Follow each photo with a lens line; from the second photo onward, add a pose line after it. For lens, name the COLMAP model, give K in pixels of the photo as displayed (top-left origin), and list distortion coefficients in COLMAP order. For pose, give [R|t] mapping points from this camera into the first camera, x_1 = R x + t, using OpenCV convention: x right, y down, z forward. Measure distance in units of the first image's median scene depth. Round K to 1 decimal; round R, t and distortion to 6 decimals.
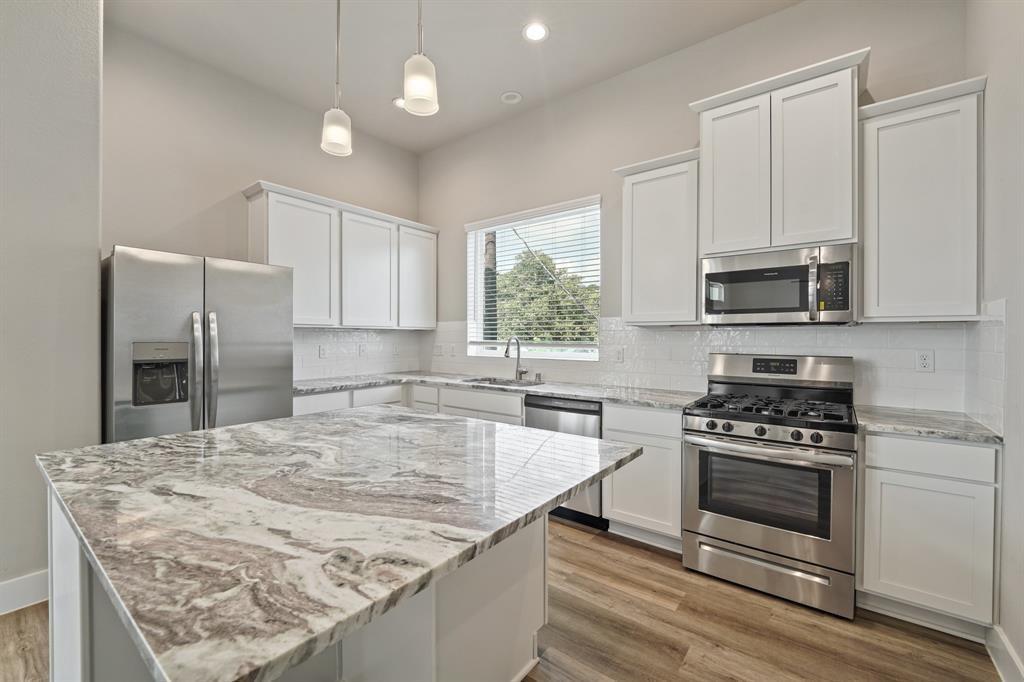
lens RADIAL K [[421.8, 0, 509.1], [0, 421.8, 339.6], [0, 0, 1]] dist [-0.010284, -0.000019]
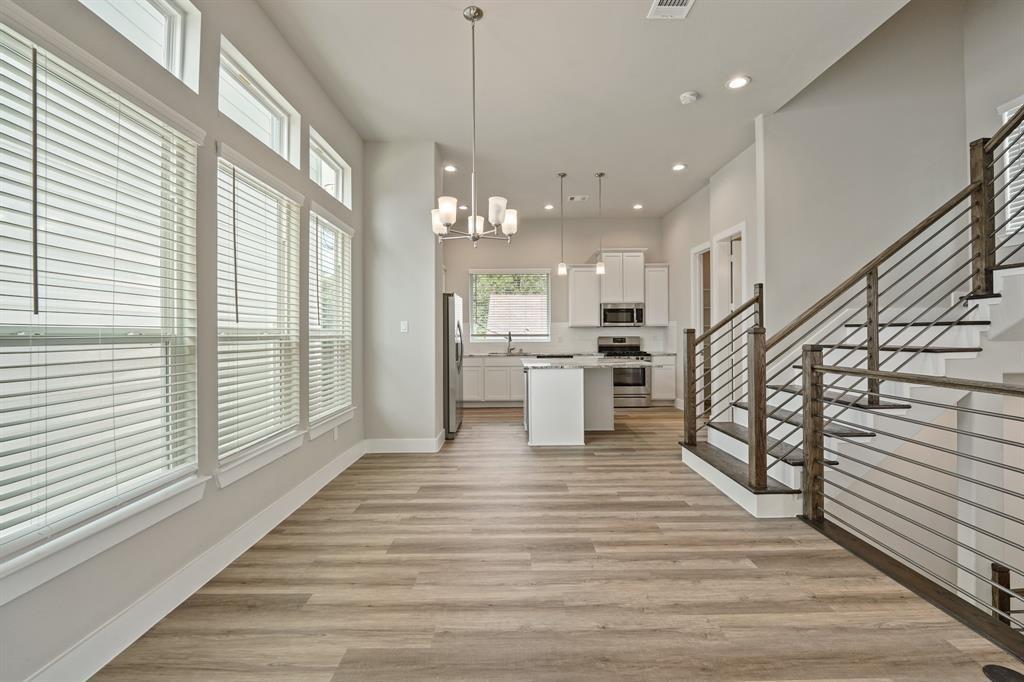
lens RADIAL K [[421.8, 0, 512.7], [0, 421.8, 333.4], [0, 0, 1]] dist [-0.010284, -0.000019]
pose [[0.785429, -0.014422, 0.618784, -2.091073], [0.016048, 0.999867, 0.002934, -0.008938], [-0.618744, 0.007626, 0.785556, -1.013992]]
